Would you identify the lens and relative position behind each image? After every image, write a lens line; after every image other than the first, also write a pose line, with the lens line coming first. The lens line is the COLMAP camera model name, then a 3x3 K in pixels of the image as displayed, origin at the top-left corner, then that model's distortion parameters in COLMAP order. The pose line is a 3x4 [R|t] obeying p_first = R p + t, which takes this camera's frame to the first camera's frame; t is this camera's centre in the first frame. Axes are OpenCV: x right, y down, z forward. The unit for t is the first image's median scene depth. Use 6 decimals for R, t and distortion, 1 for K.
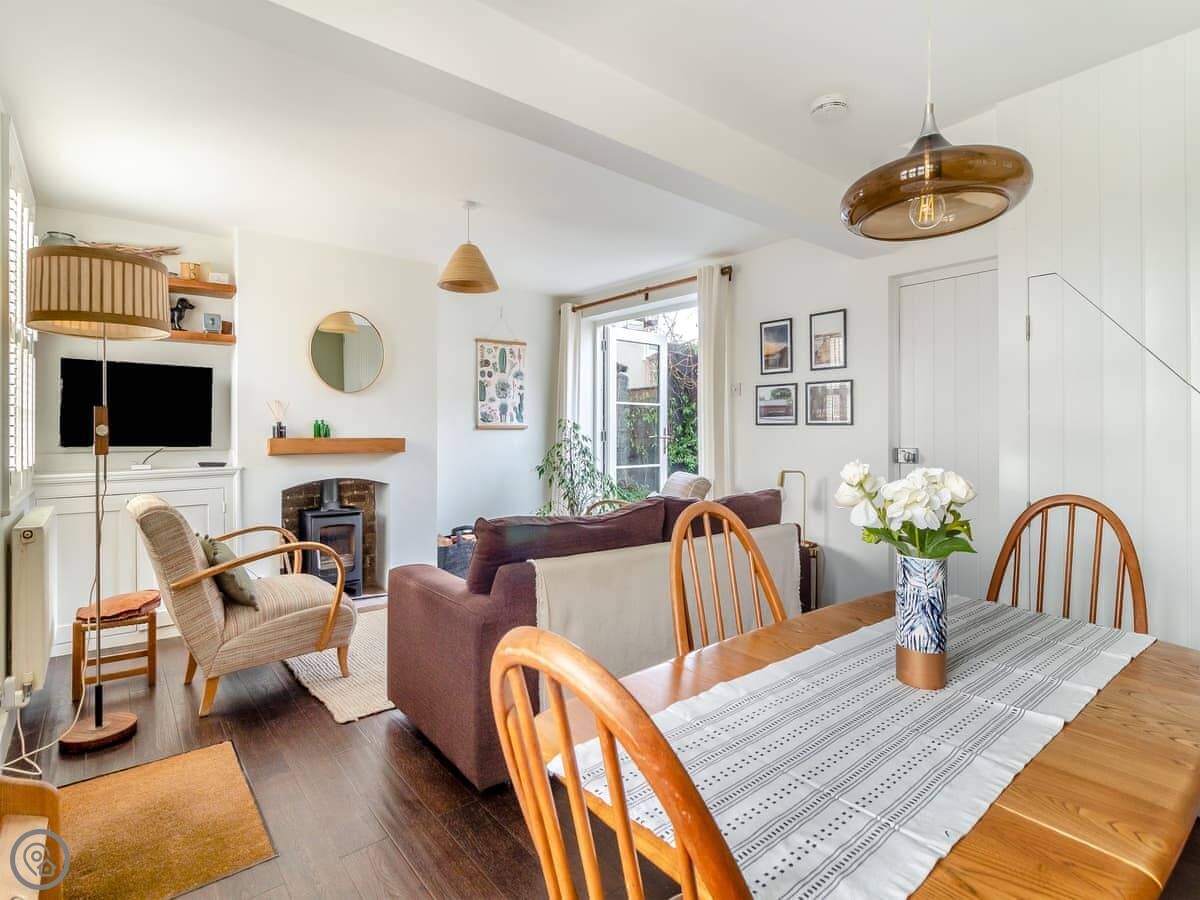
lens RADIAL K [[649.7, 0, 603.1], [0, 649.7, 431.0], [0, 0, 1]] dist [0.003038, 0.001274]
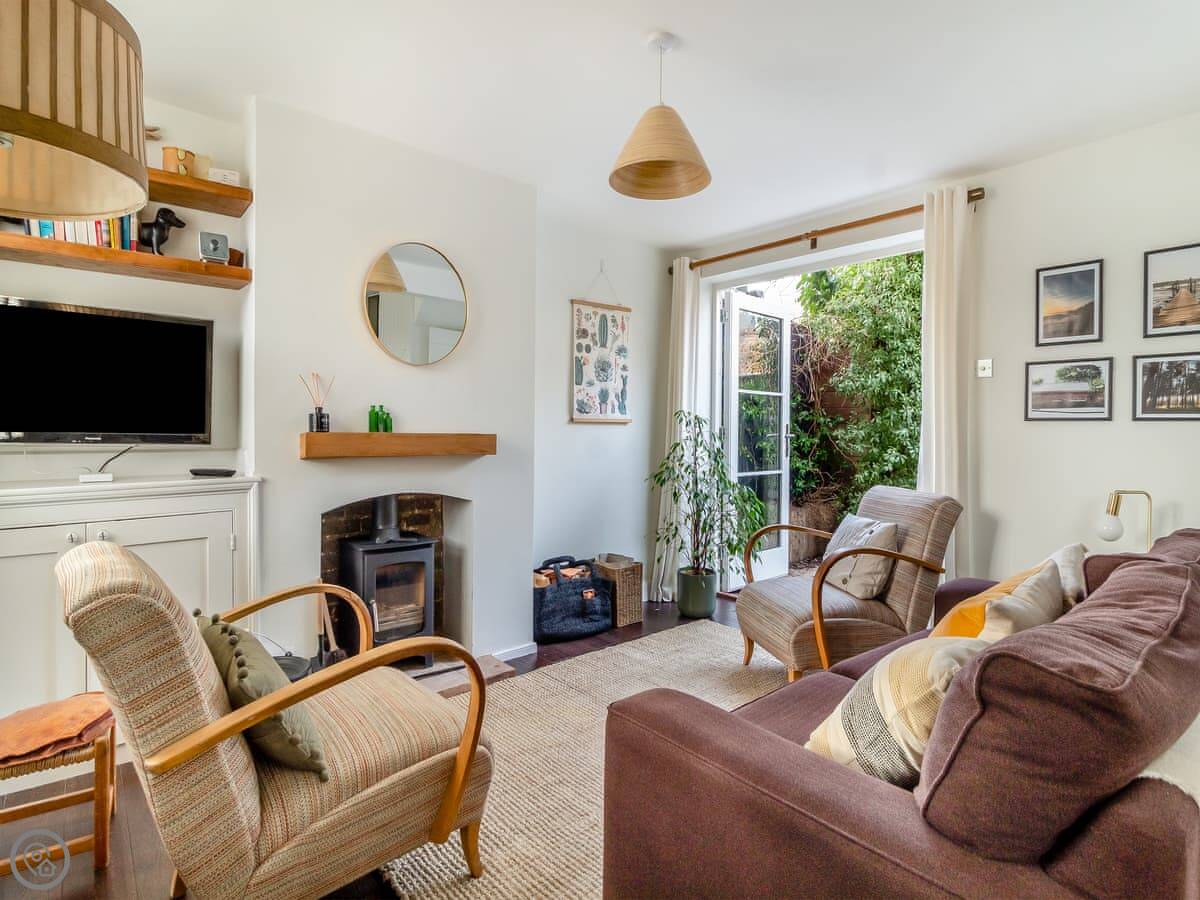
lens RADIAL K [[632.8, 0, 597.8], [0, 632.8, 436.6], [0, 0, 1]] dist [0.001533, -0.000433]
pose [[0.999372, 0.010149, 0.033953, -0.233043], [-0.010587, 0.999862, 0.012772, 0.004036], [-0.033819, -0.013124, 0.999342, 0.349977]]
